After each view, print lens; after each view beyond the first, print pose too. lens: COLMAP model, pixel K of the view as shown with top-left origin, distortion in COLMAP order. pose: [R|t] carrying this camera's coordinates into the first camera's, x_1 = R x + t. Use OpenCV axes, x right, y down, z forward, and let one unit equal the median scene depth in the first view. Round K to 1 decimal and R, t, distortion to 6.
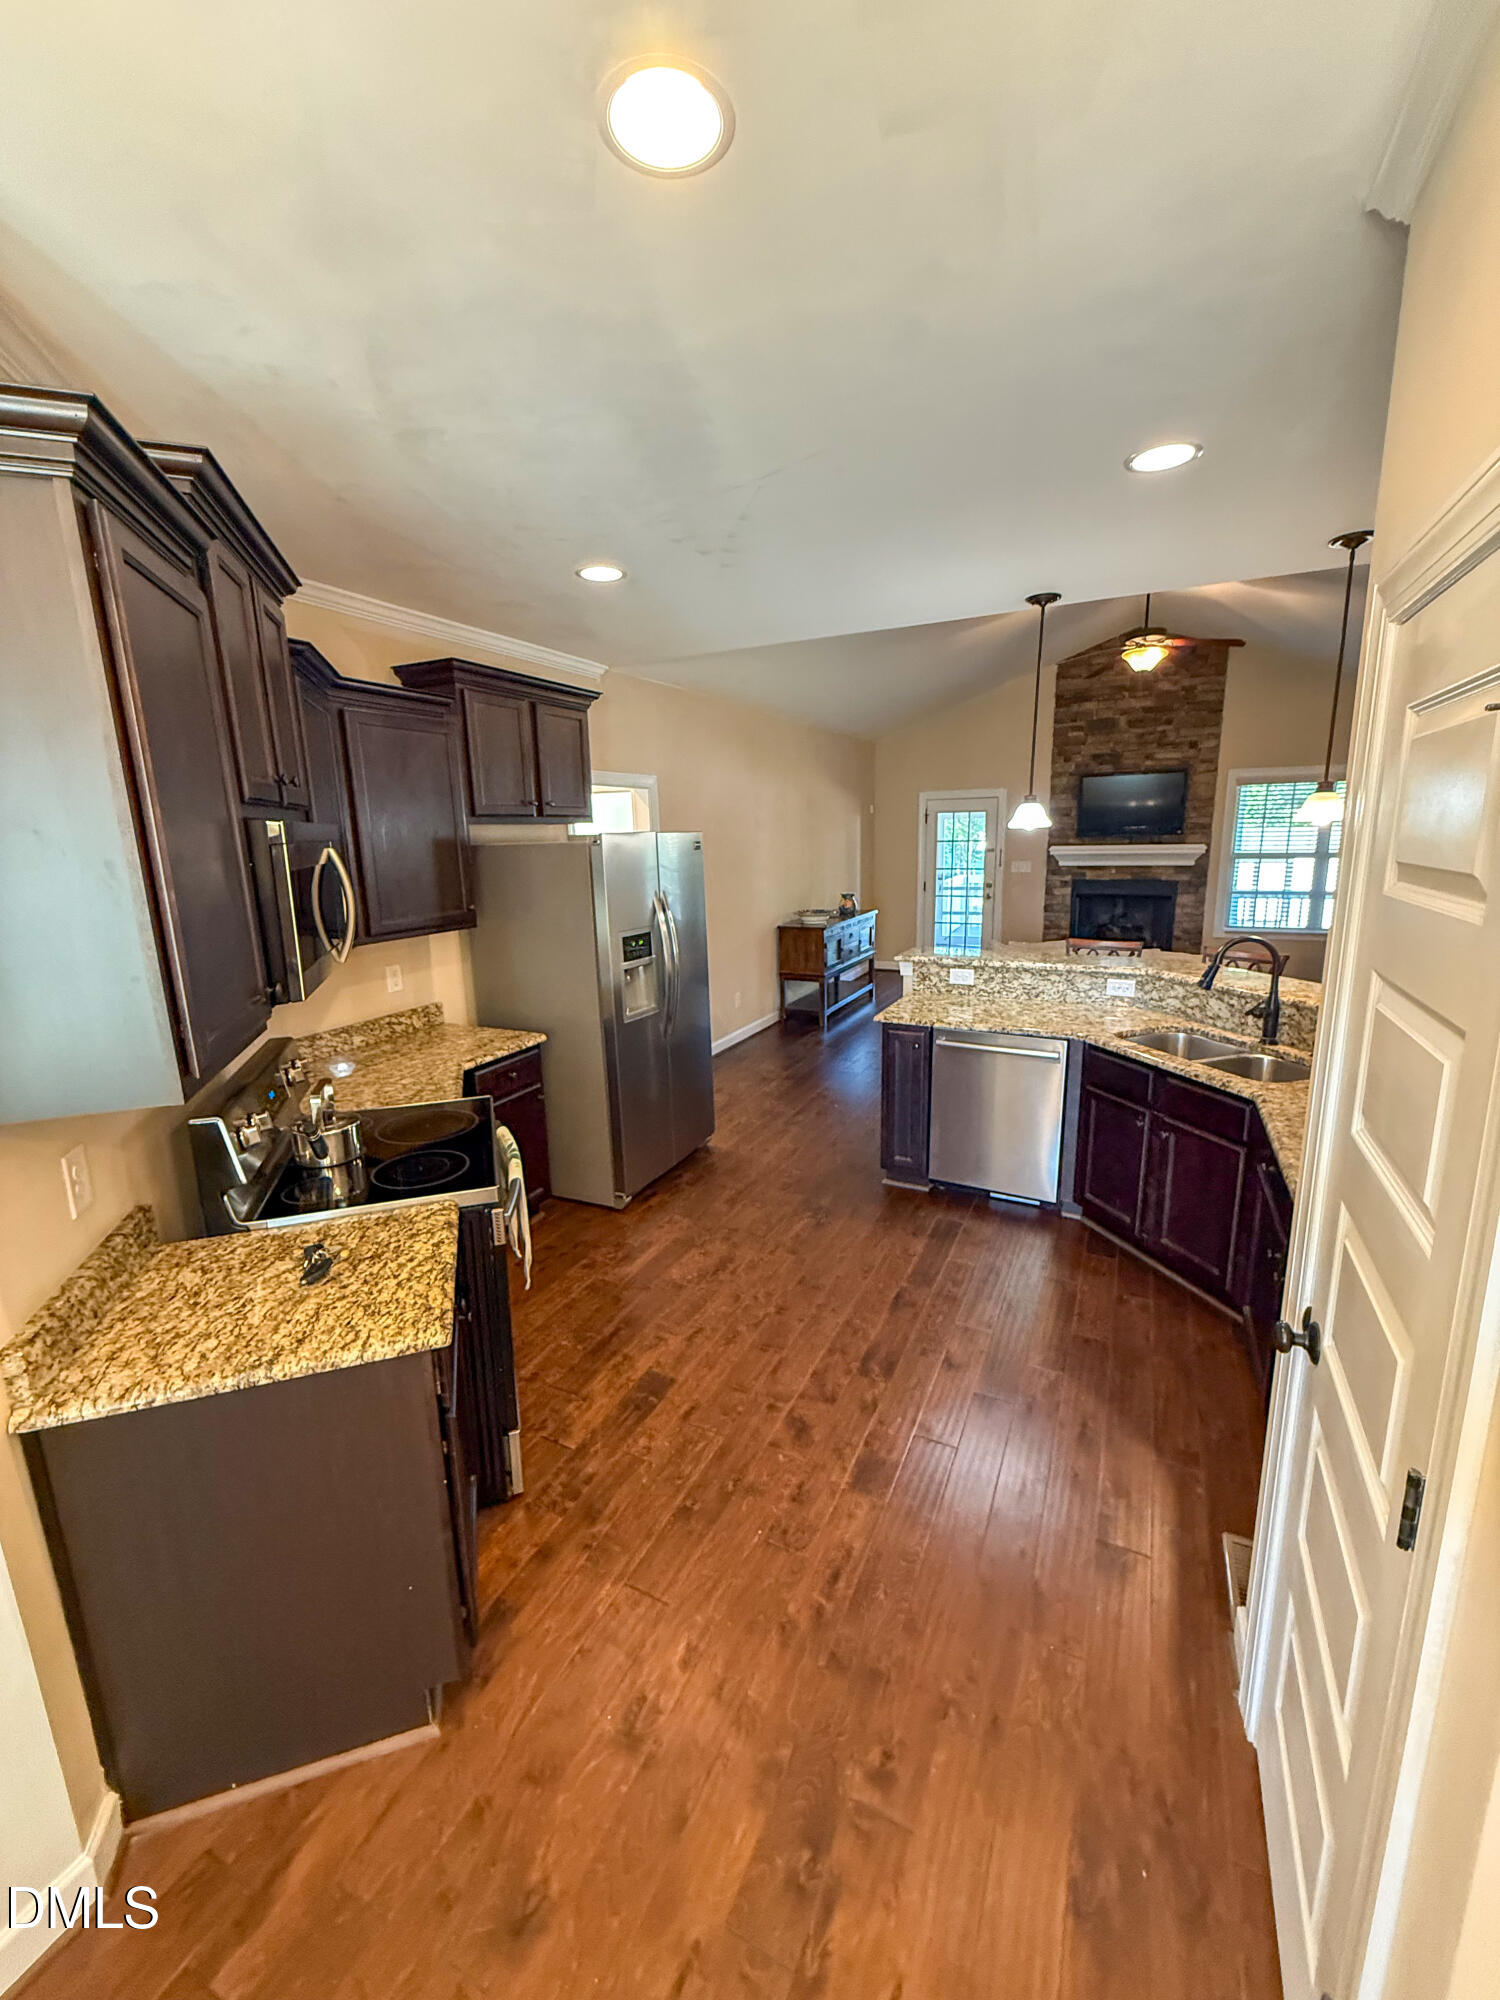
lens RADIAL K [[795.4, 0, 749.3], [0, 795.4, 996.0], [0, 0, 1]] dist [-0.001814, -0.000103]
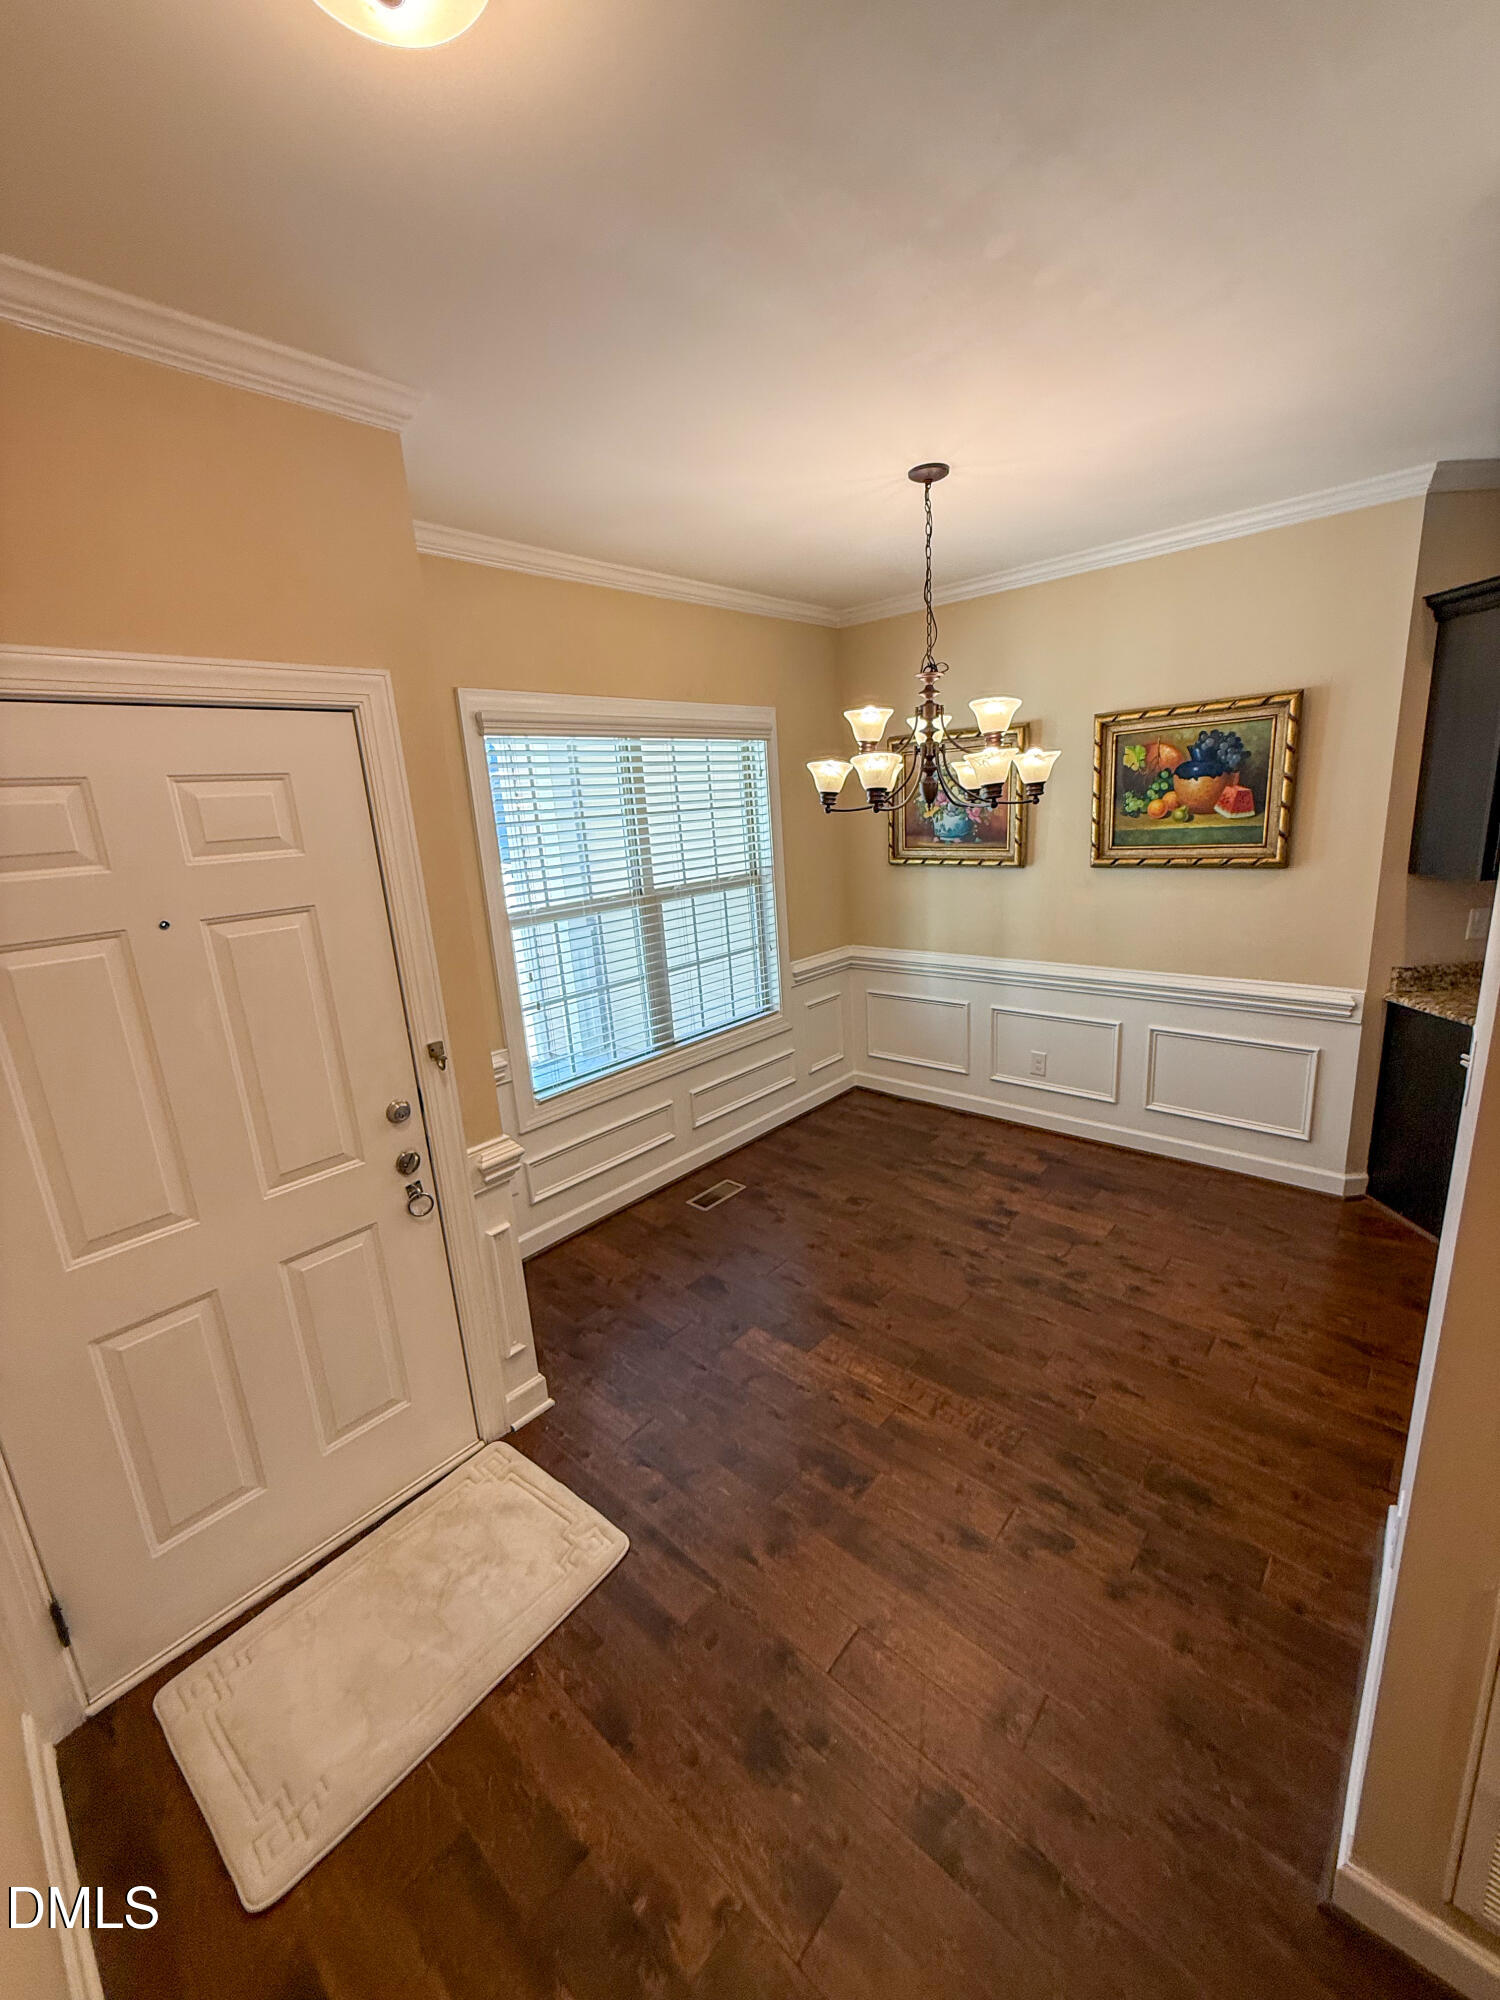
lens RADIAL K [[799.7, 0, 754.2], [0, 799.7, 996.2], [0, 0, 1]] dist [0.000771, 0.000850]
pose [[-0.261104, 0.273146, -0.925859, 0.468430], [-0.128544, 0.940751, 0.313790, 0.000802], [0.956714, 0.200946, -0.210523, -0.091377]]
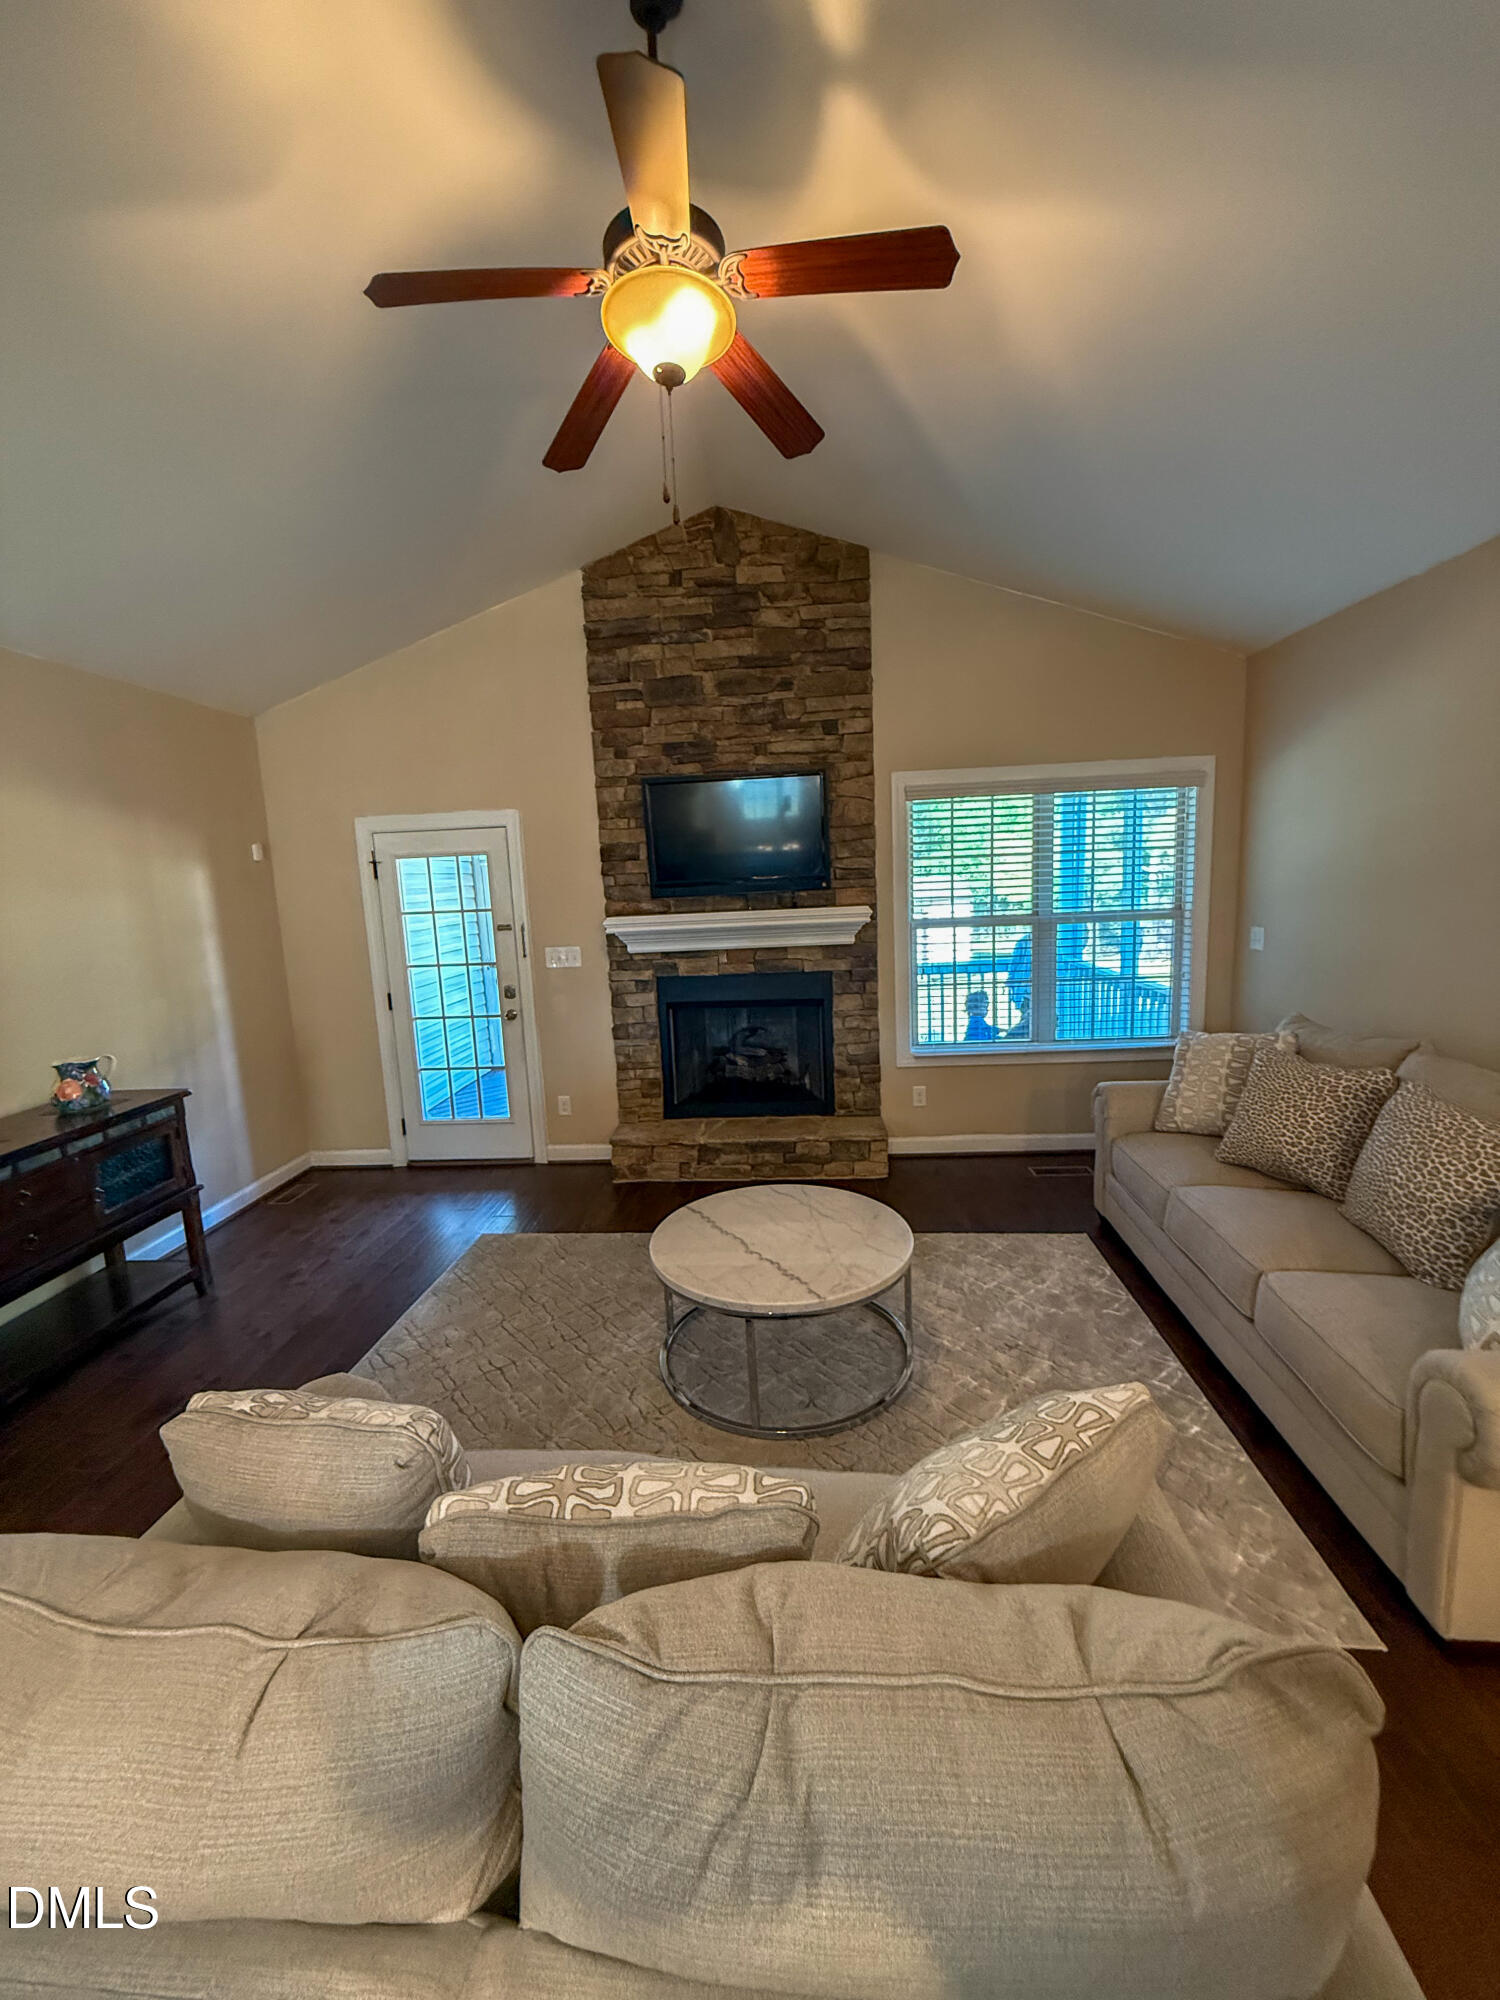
lens RADIAL K [[799.7, 0, 754.2], [0, 799.7, 996.2], [0, 0, 1]] dist [0.000771, 0.000850]
pose [[0.925229, -0.071570, 0.372597, 0.447709], [0.099532, 0.993439, -0.056332, -0.162716], [-0.366121, 0.089205, 0.926282, 0.805979]]
